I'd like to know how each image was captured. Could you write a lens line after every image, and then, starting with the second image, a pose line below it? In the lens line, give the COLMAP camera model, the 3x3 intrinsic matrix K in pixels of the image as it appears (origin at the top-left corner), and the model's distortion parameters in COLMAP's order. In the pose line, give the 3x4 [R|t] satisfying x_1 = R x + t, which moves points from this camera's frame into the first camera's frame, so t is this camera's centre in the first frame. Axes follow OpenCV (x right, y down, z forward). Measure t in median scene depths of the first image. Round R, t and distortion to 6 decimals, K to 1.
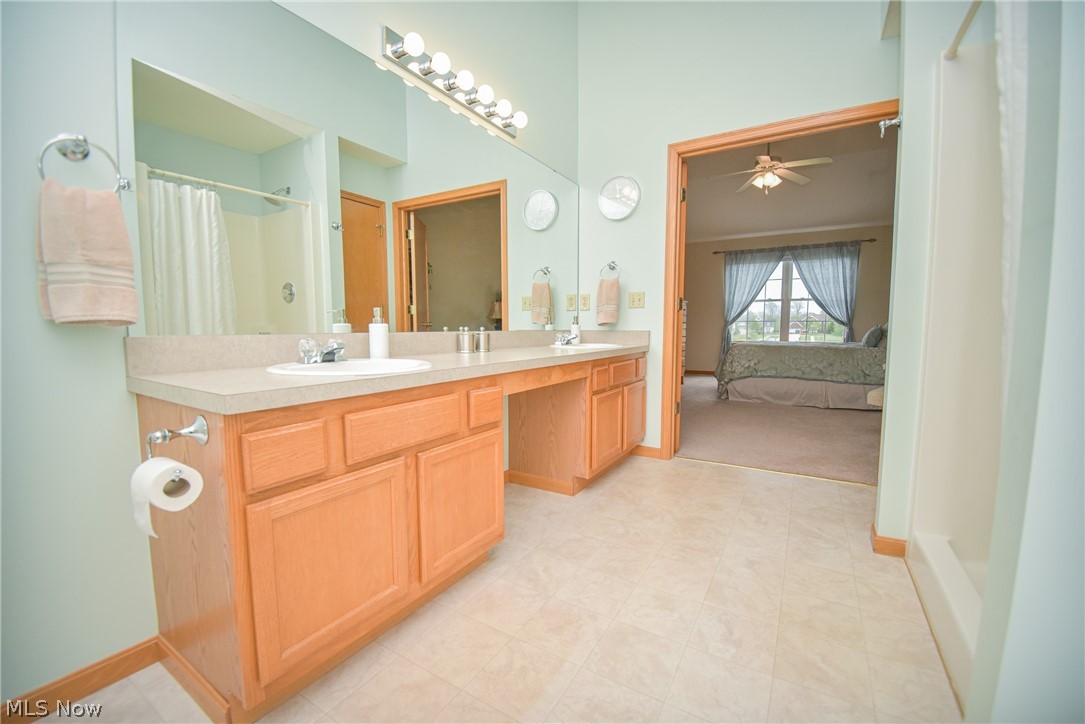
lens RADIAL K [[434.6, 0, 542.4], [0, 434.6, 355.8], [0, 0, 1]] dist [-0.008560, -0.000391]
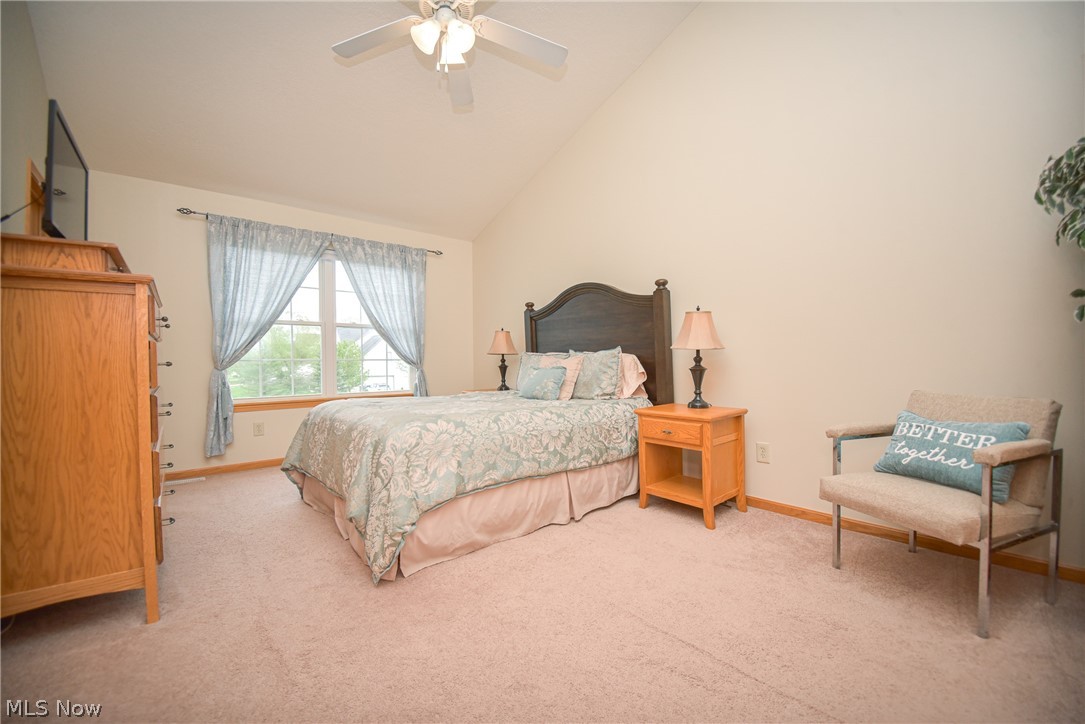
lens RADIAL K [[434.6, 0, 537.0], [0, 434.6, 361.9], [0, 0, 1]] dist [-0.008560, -0.000391]
pose [[0.323220, -0.003161, 0.946318, 0.094300], [0.076091, 0.996843, -0.022659, -0.044642], [-0.943260, 0.079330, 0.322441, 0.572715]]
